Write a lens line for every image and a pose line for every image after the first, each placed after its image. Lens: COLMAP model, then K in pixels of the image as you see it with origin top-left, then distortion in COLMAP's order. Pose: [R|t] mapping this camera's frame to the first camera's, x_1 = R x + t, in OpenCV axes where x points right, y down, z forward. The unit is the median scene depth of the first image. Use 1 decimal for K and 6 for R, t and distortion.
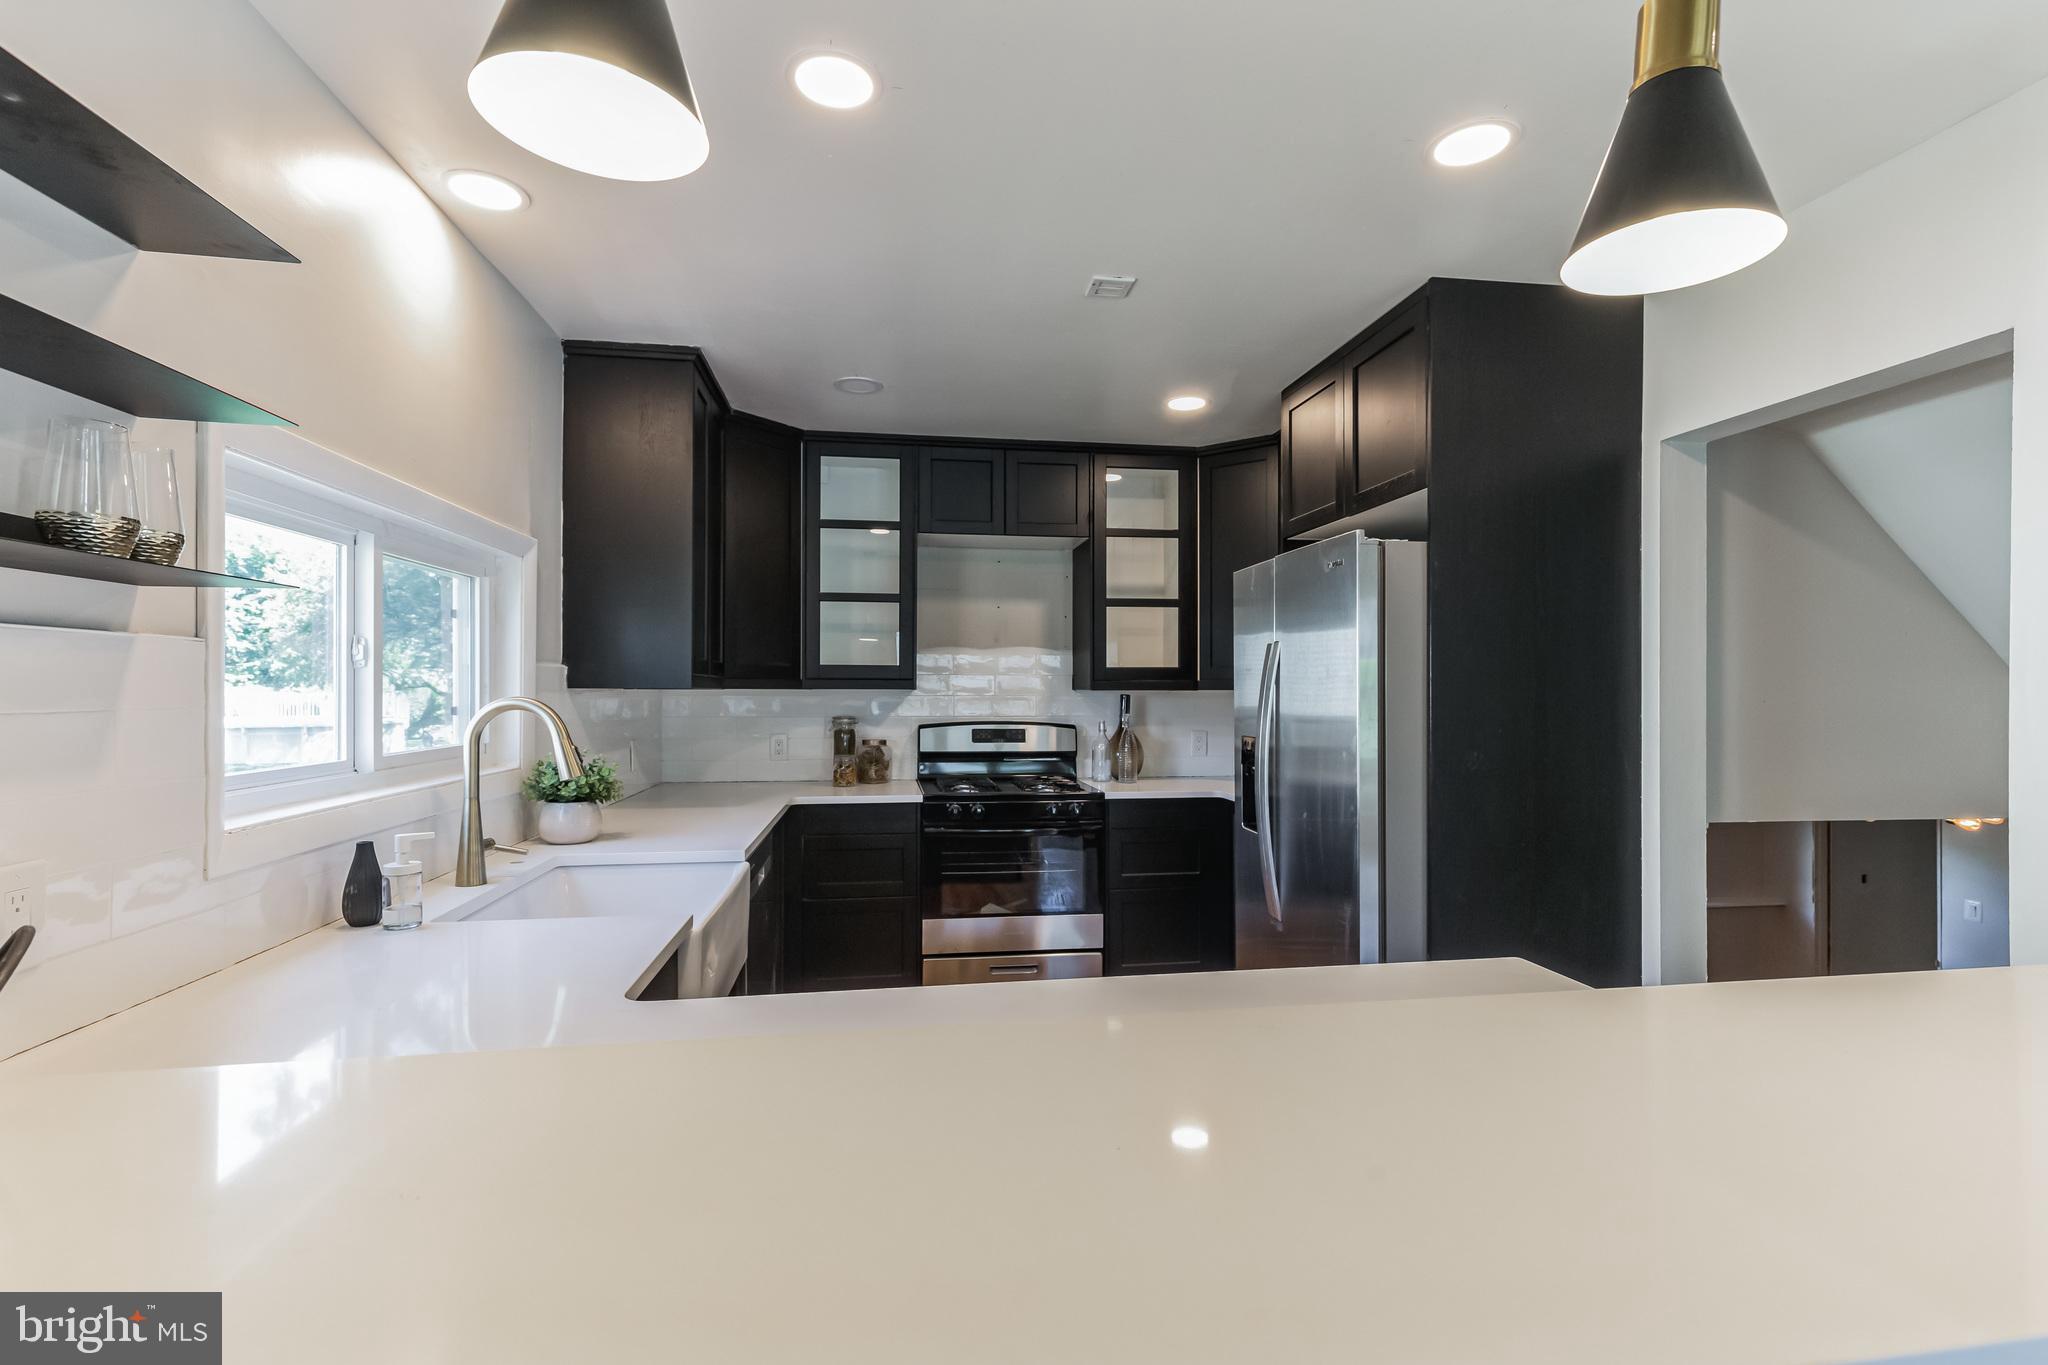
lens RADIAL K [[931.1, 0, 1022.4], [0, 931.1, 681.3], [0, 0, 1]] dist [0.008758, -0.000741]
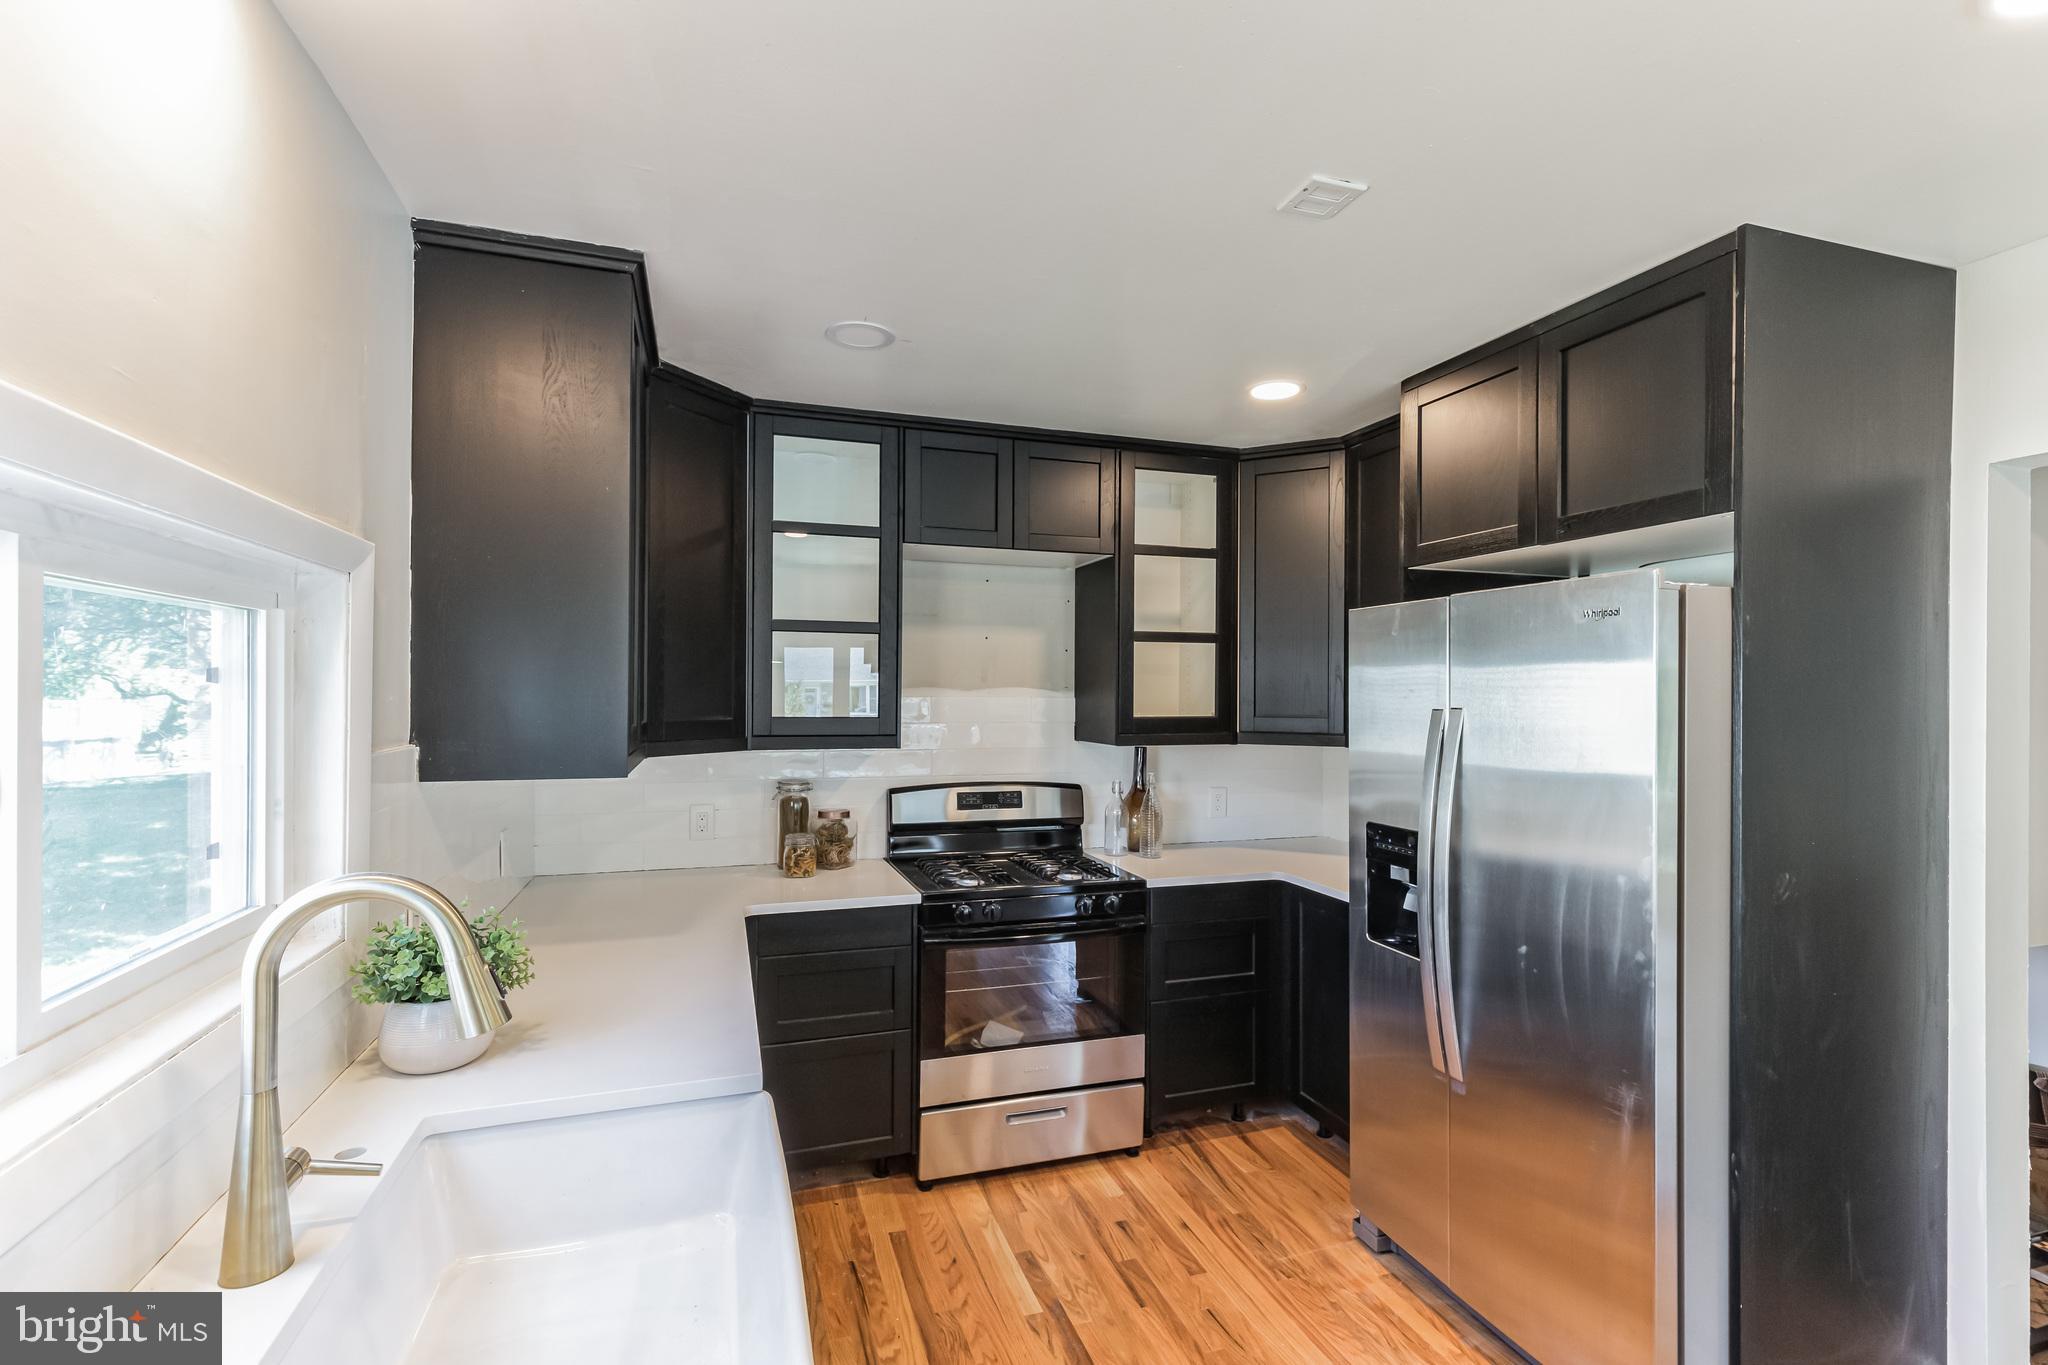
lens RADIAL K [[931.1, 0, 1026.8], [0, 931.1, 689.7], [0, 0, 1]] dist [0.008758, -0.000741]
pose [[0.984641, 0.004869, 0.174521, -0.145727], [-0.005846, 0.999970, 0.005084, -0.043761], [-0.174491, -0.006026, 0.984640, 0.232756]]
